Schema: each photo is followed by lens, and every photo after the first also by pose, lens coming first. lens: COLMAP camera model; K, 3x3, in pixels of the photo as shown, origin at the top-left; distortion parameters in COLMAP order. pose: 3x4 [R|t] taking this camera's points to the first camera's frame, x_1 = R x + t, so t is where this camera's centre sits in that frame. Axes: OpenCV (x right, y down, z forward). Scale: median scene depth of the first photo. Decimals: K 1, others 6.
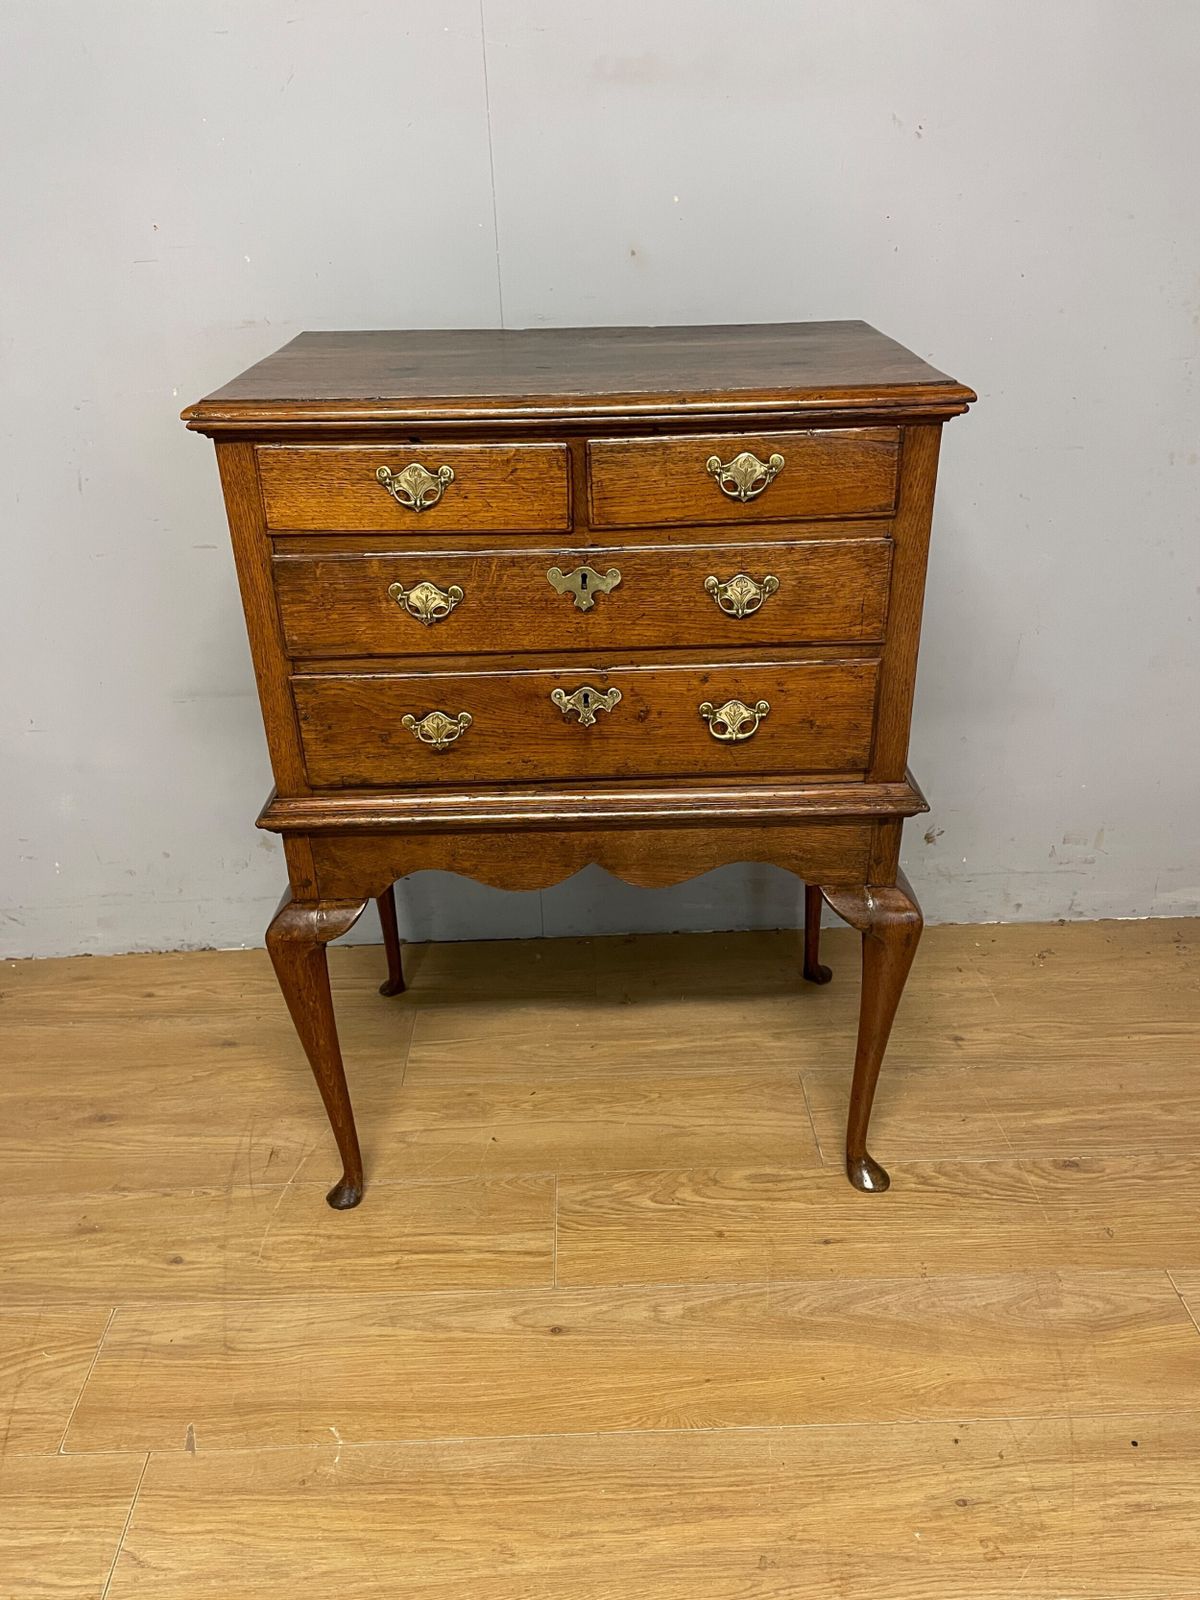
lens RADIAL K [[1216.5, 0, 600.8], [0, 1216.5, 798.9], [0, 0, 1]] dist [0.094825, -0.123129]
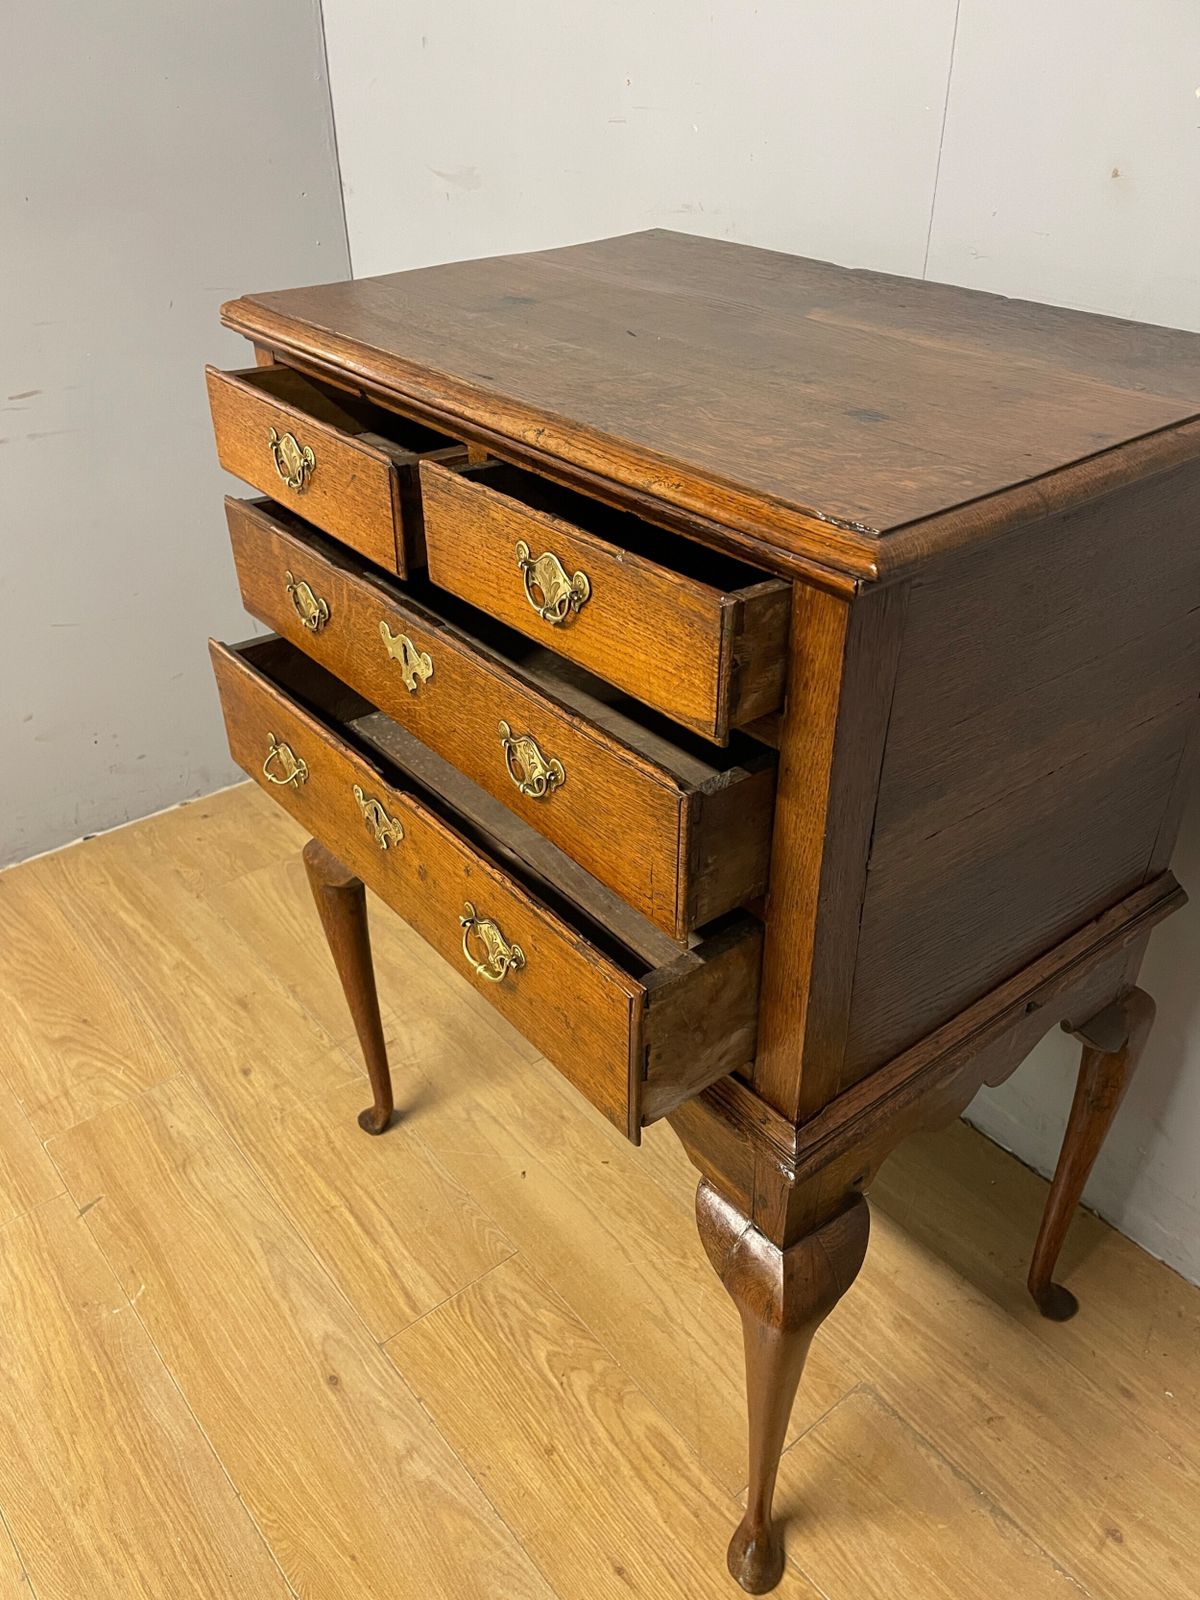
lens RADIAL K [[1216.5, 0, 591.0], [0, 1216.5, 808.8], [0, 0, 1]] dist [0.094825, -0.123129]
pose [[0.608184, 0.454104, -0.651077, 0.477549], [-0.367306, 0.888108, 0.276317, -0.265686], [0.703704, 0.071093, 0.706928, 0.448136]]
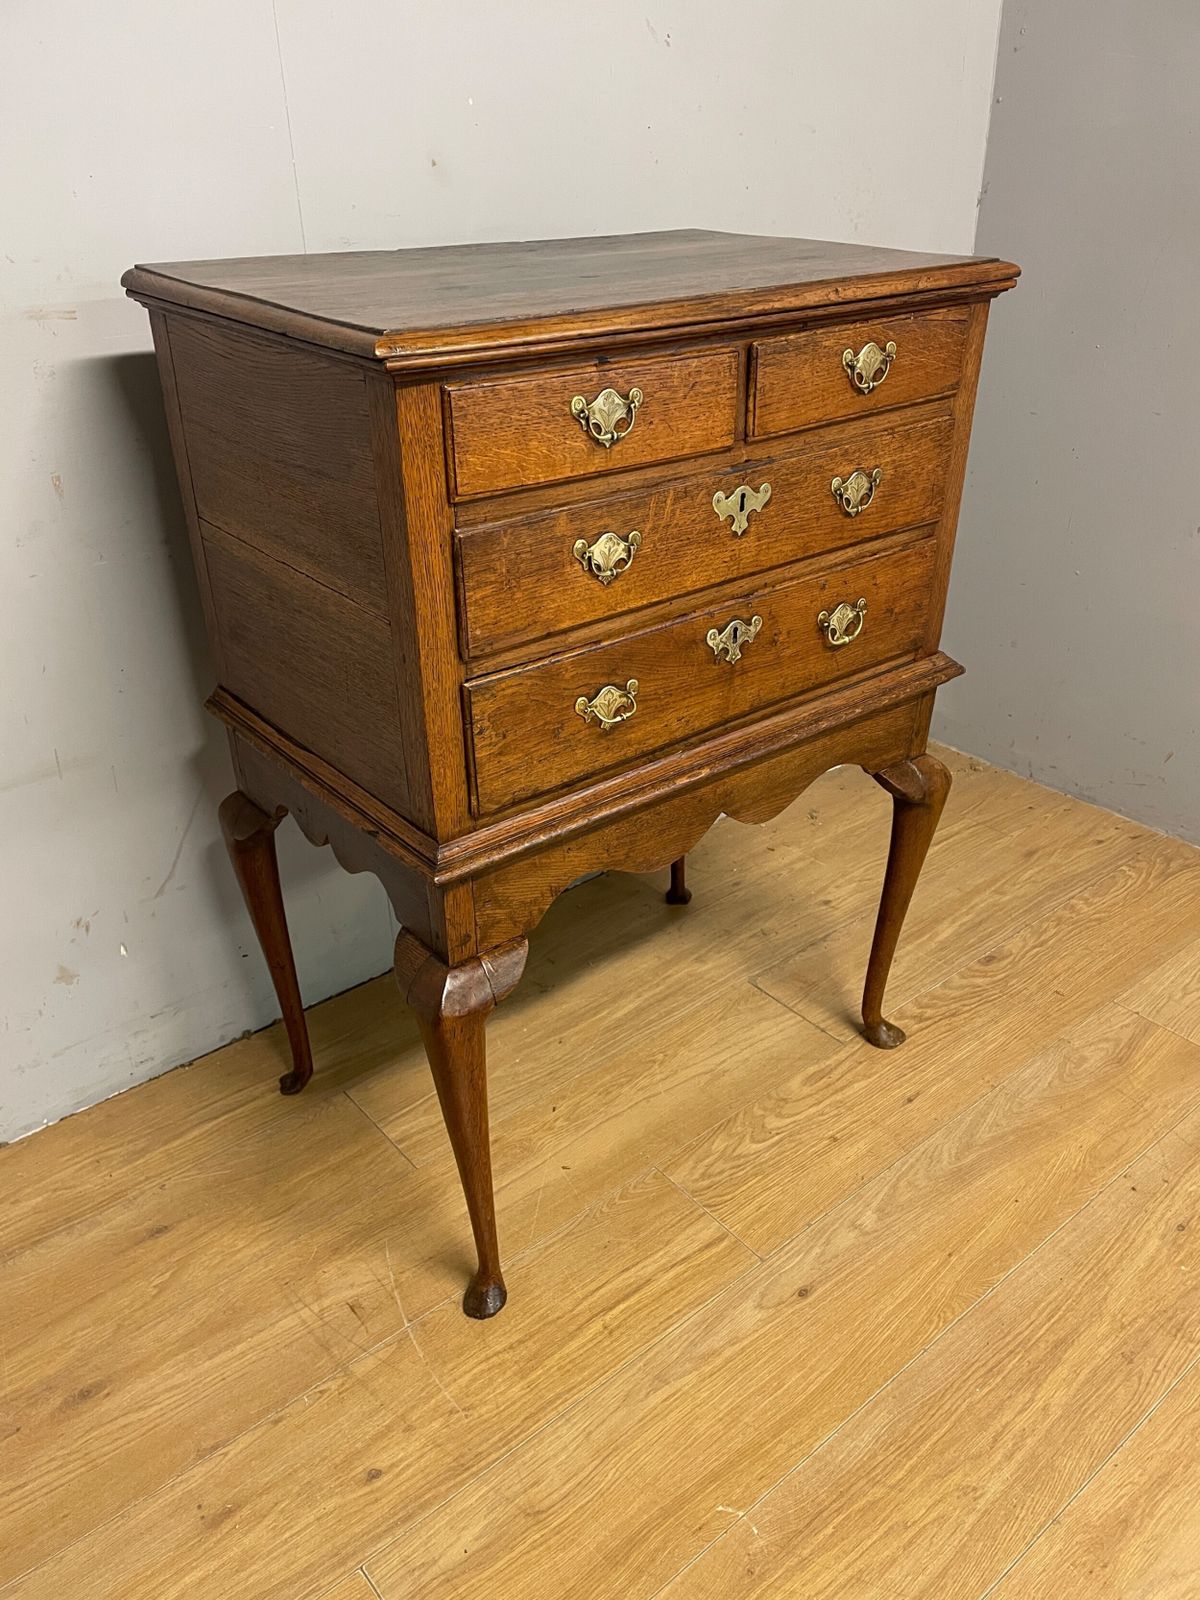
lens RADIAL K [[1216.5, 0, 606.9], [0, 1216.5, 807.9], [0, 0, 1]] dist [0.094825, -0.123129]
pose [[0.783498, -0.287597, 0.550835, -0.565548], [0.274581, 0.955447, 0.108290, -0.073452], [-0.557437, 0.066404, 0.827559, 0.263153]]
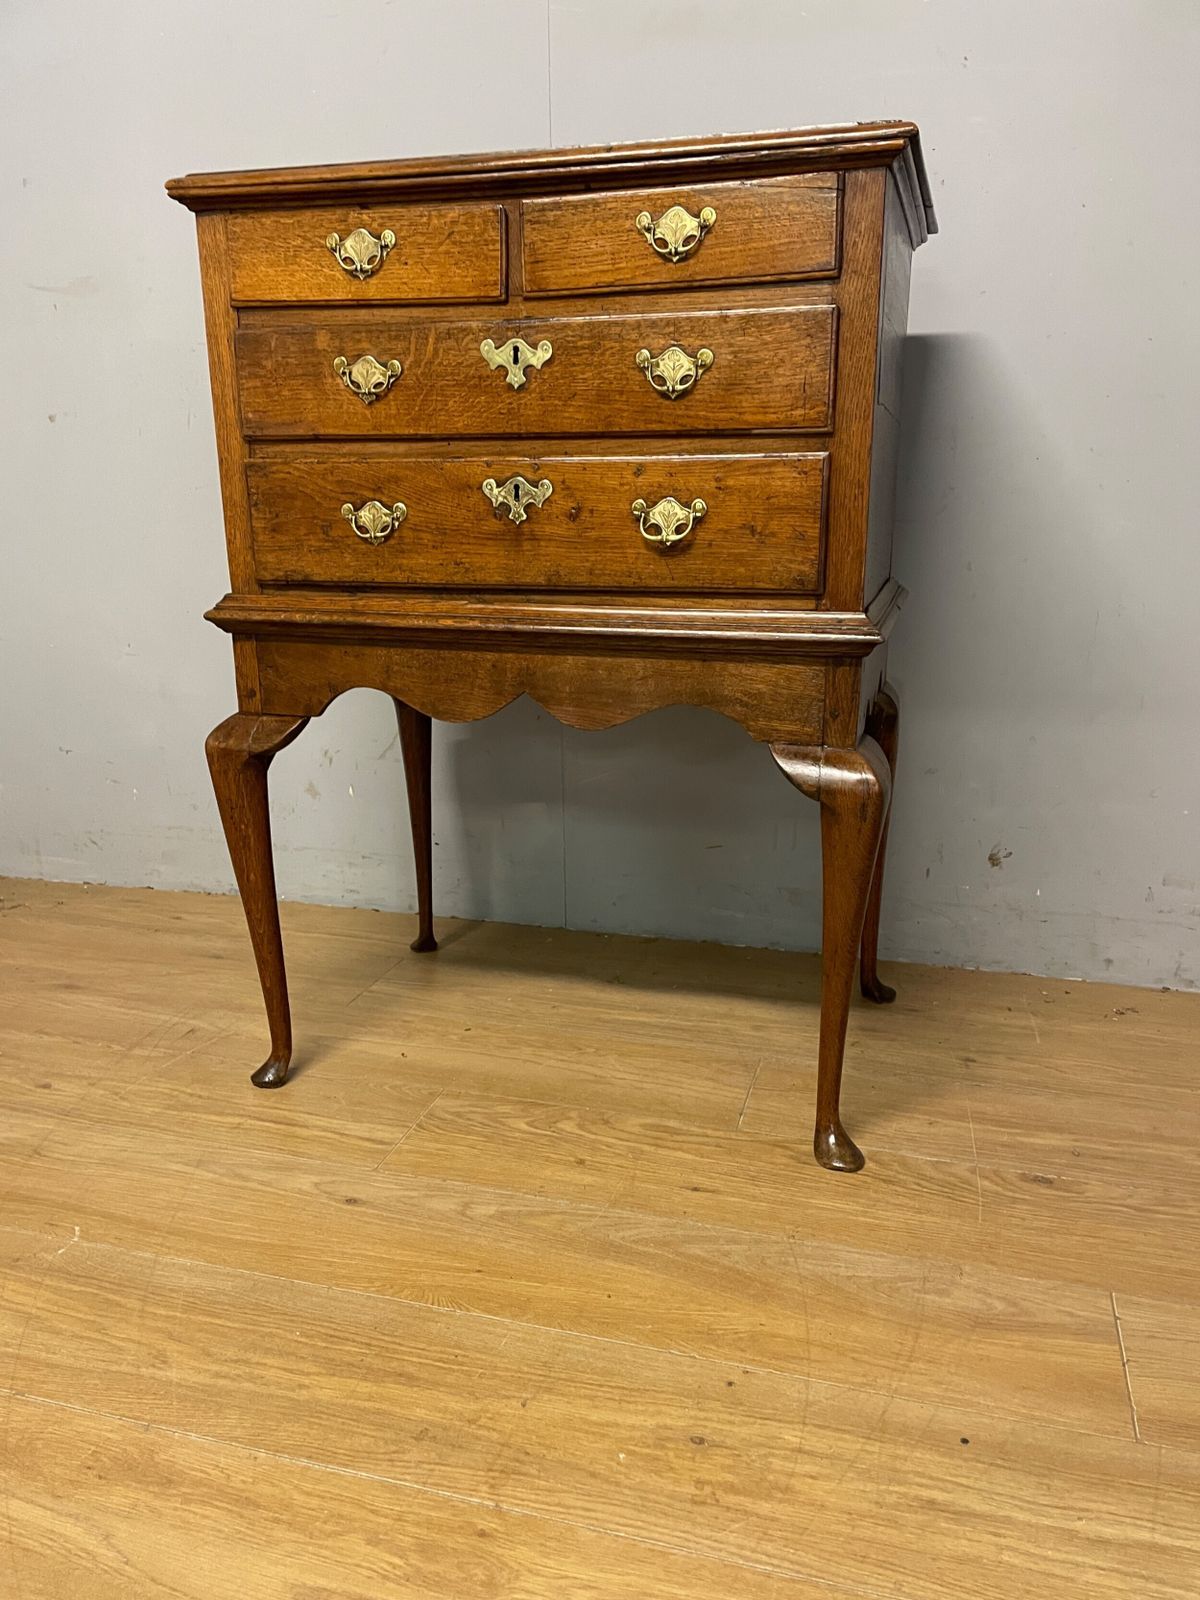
lens RADIAL K [[1216.5, 0, 605.0], [0, 1216.5, 811.2], [0, 0, 1]] dist [0.094825, -0.123129]
pose [[0.954322, 0.099191, -0.281835, 0.352568], [-0.156185, 0.969758, -0.187554, 0.292415], [0.254708, 0.223005, 0.940953, 0.151823]]
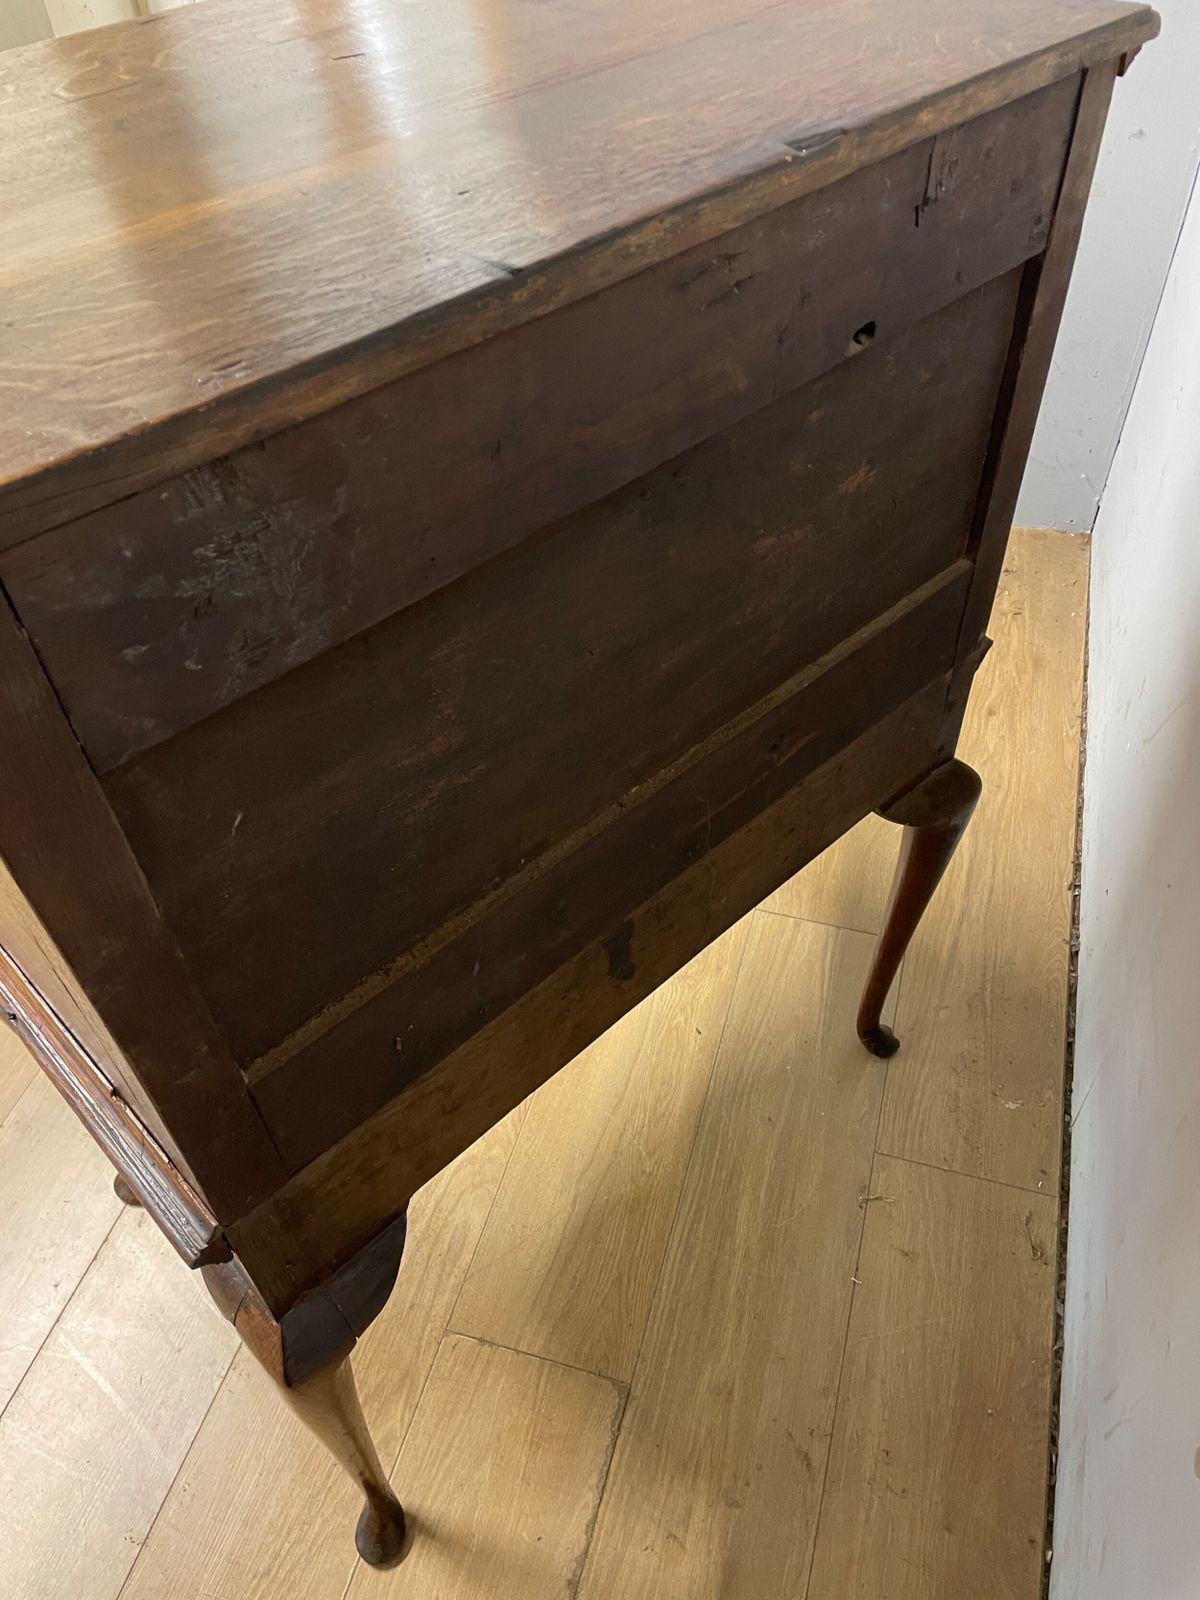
lens RADIAL K [[1216.5, 0, 603.6], [0, 1216.5, 804.9], [0, 0, 1]] dist [0.094825, -0.123129]
pose [[-0.307389, 0.717739, -0.624790, 0.437426], [-0.399253, 0.498716, 0.769337, -0.518197], [0.863776, 0.485935, 0.133259, 0.945697]]
